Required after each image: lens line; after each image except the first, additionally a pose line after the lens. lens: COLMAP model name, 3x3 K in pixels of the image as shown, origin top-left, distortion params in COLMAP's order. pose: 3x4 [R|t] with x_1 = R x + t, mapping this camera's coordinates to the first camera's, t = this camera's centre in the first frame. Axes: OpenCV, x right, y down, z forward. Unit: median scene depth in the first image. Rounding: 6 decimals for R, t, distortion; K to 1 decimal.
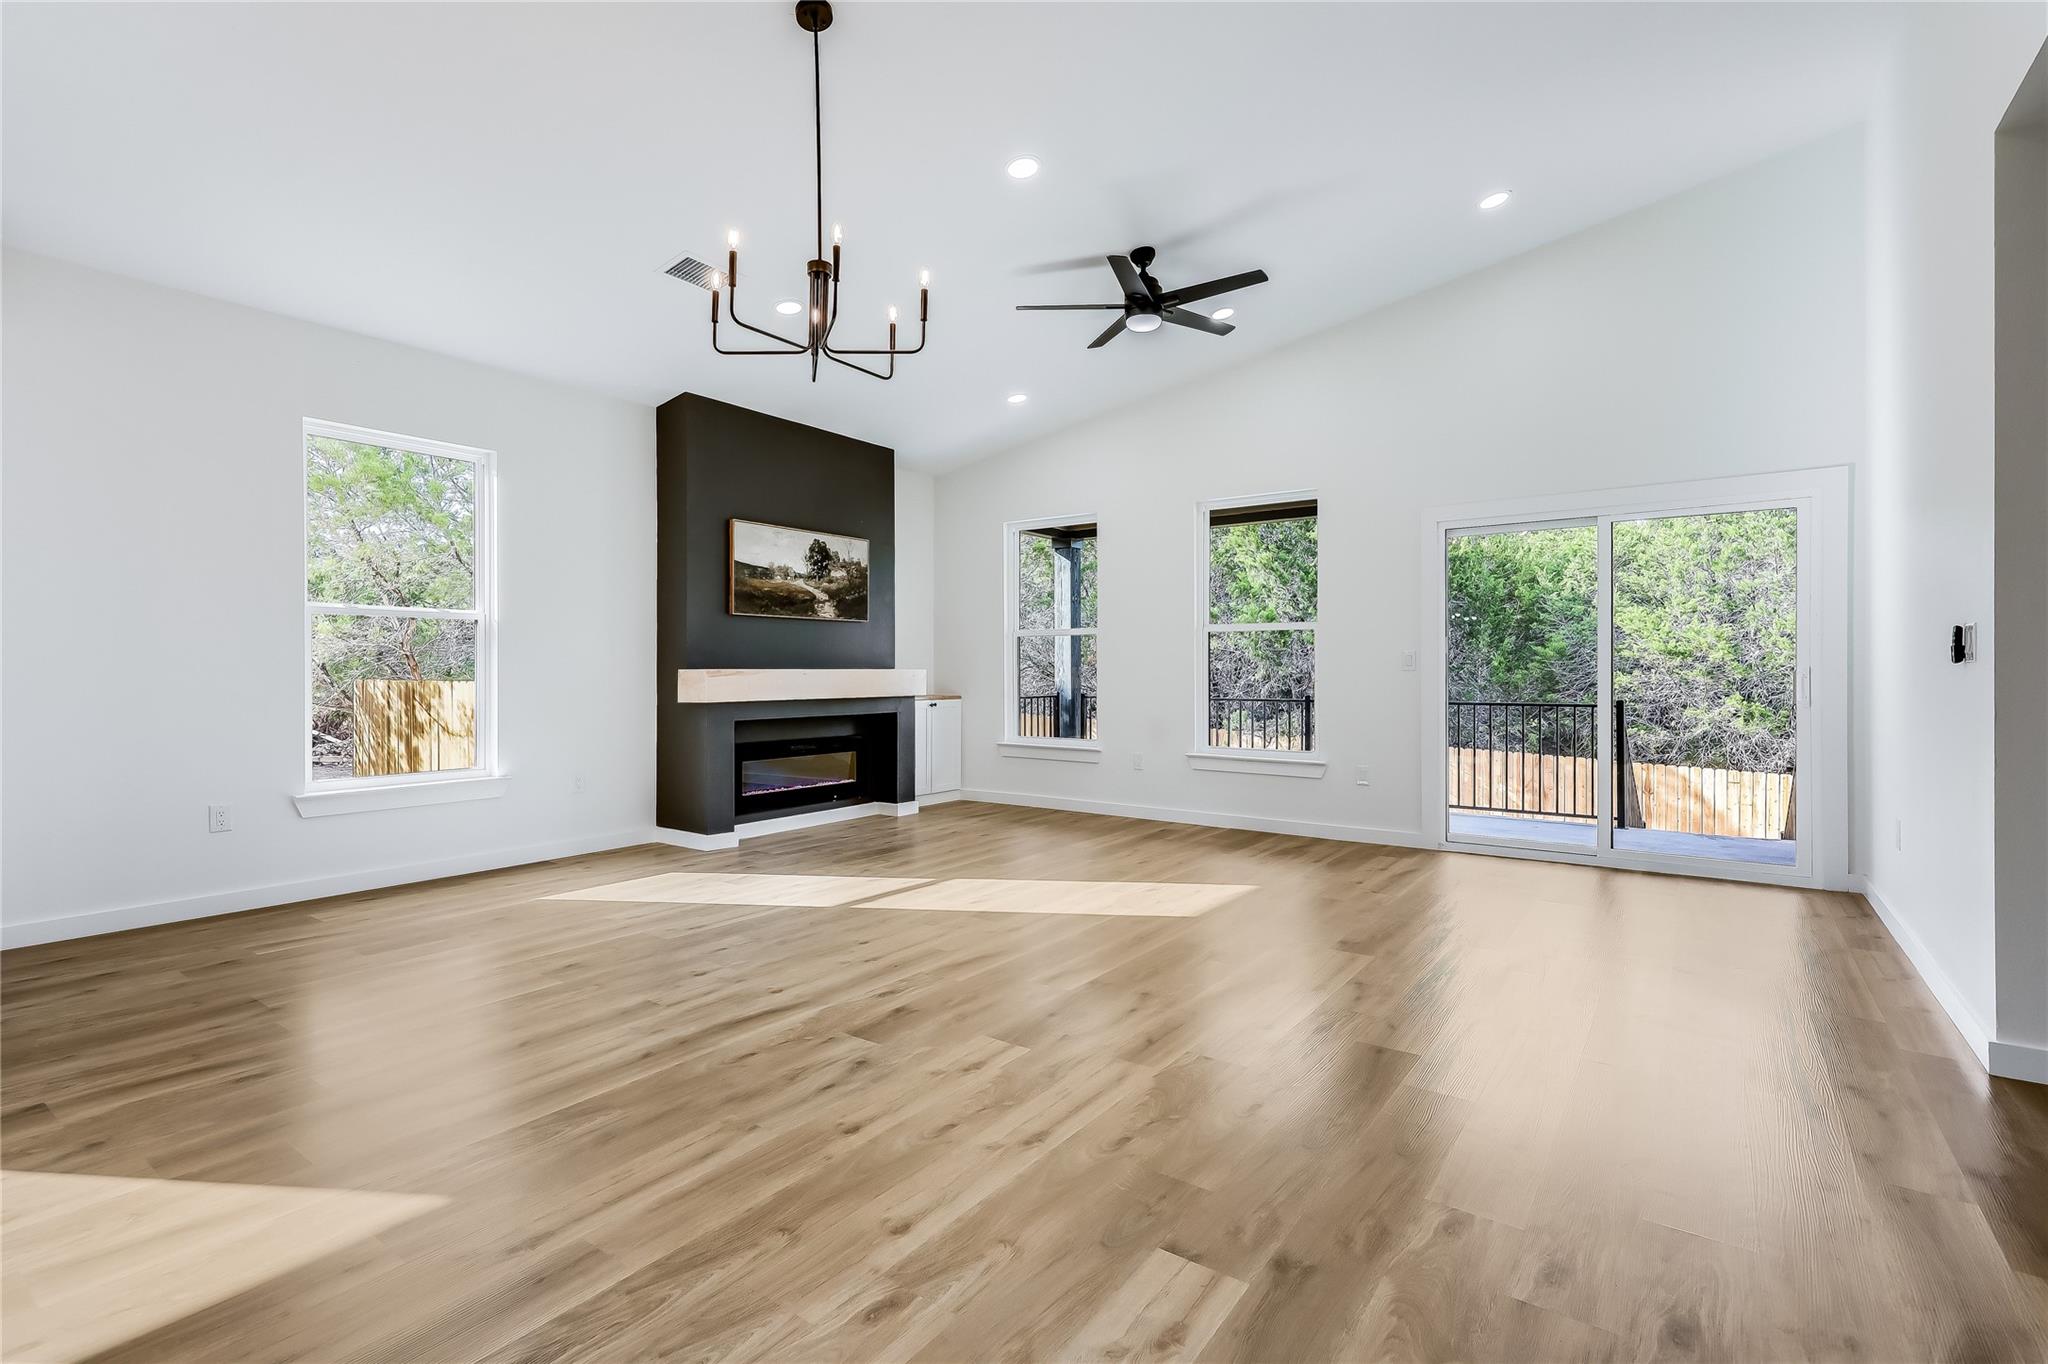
lens RADIAL K [[957.7, 0, 1019.1], [0, 957.7, 667.4], [0, 0, 1]] dist [-0.001456, 0.000525]
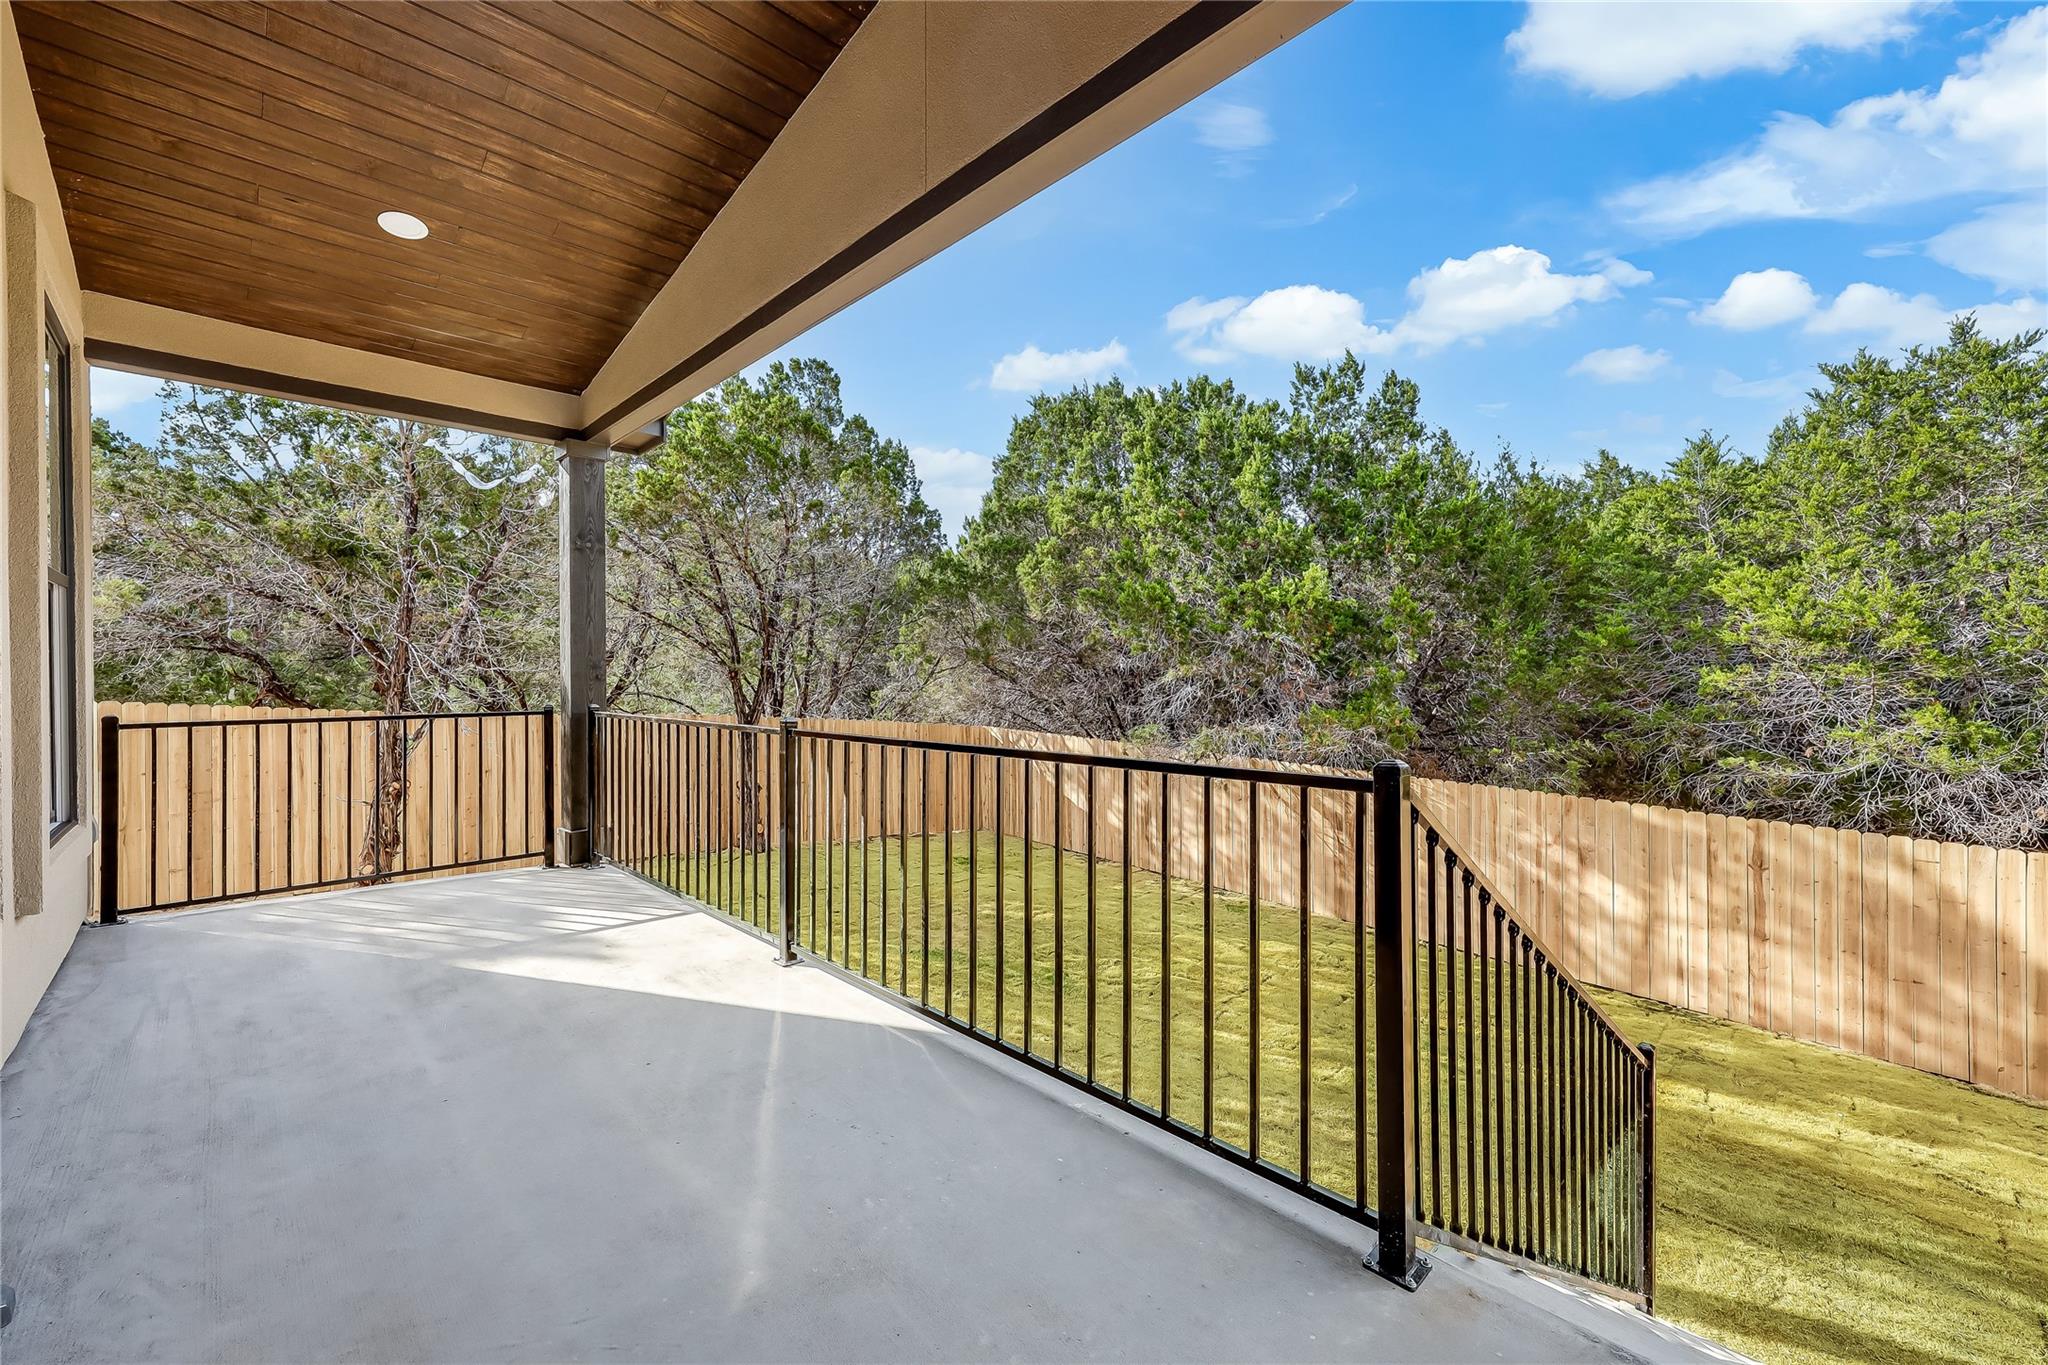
lens RADIAL K [[820.2, 0, 1016.0], [0, 820.2, 669.7], [0, 0, 1]] dist [-0.002698, -0.000184]
pose [[0.982670, 0.003976, -0.185322, 0.578275], [-0.006009, 0.999928, -0.010409, 0.030247], [0.185268, 0.011342, 0.982623, 0.806122]]
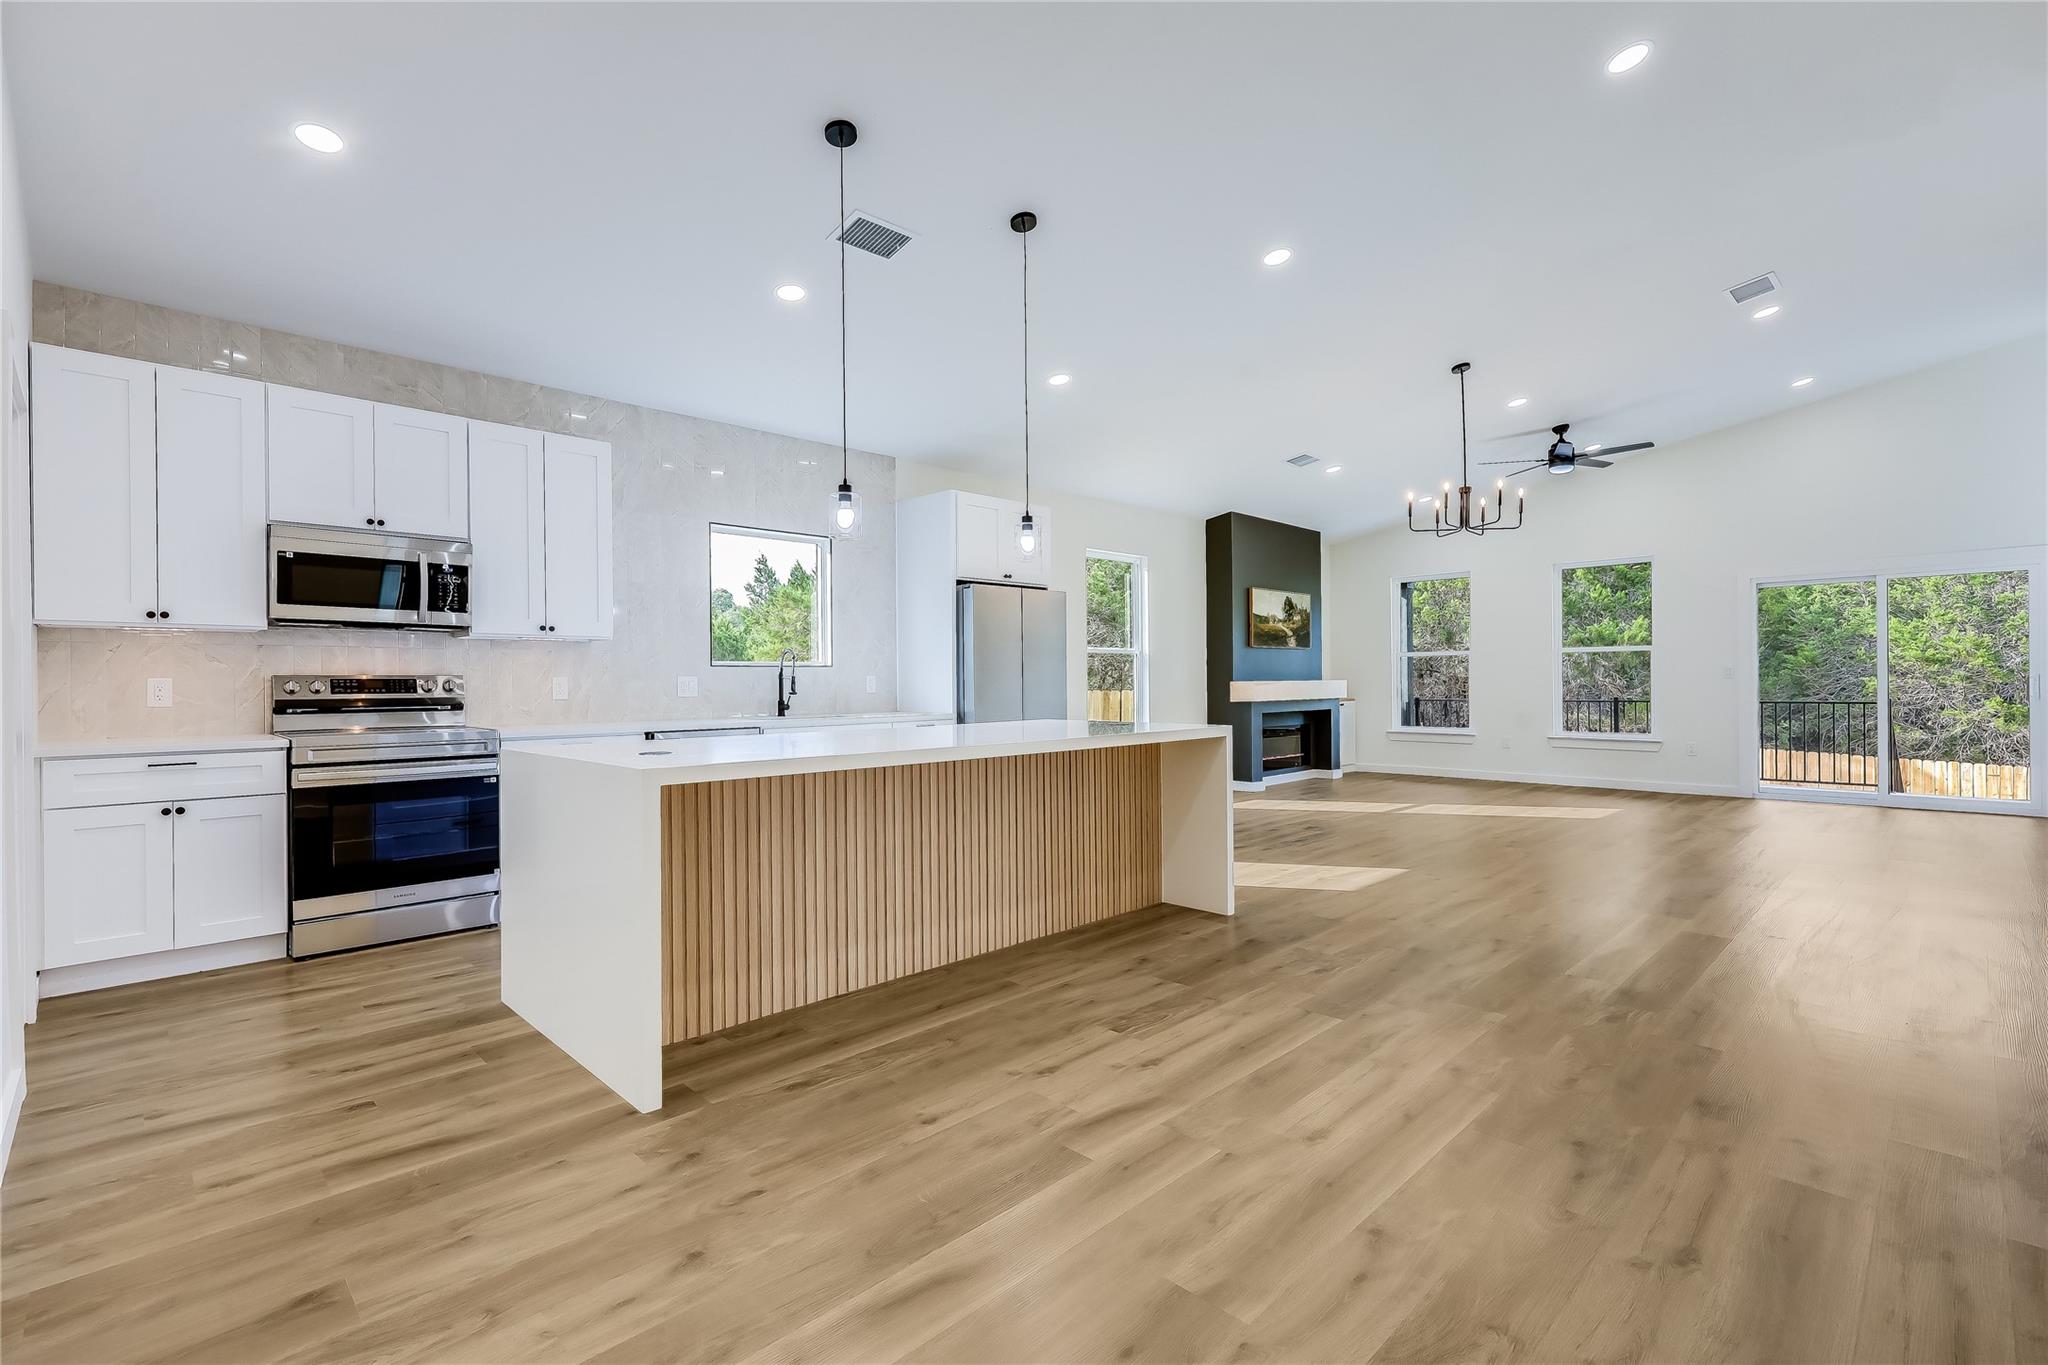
lens RADIAL K [[938.2, 0, 1024.2], [0, 938.2, 680.7], [0, 0, 1]] dist [0.018282, -0.002146]
pose [[0.987488, -0.008032, -0.157491, -0.376633], [0.008440, 0.999963, 0.001925, -0.004483], [0.157470, -0.003230, 0.987518, -0.536107]]
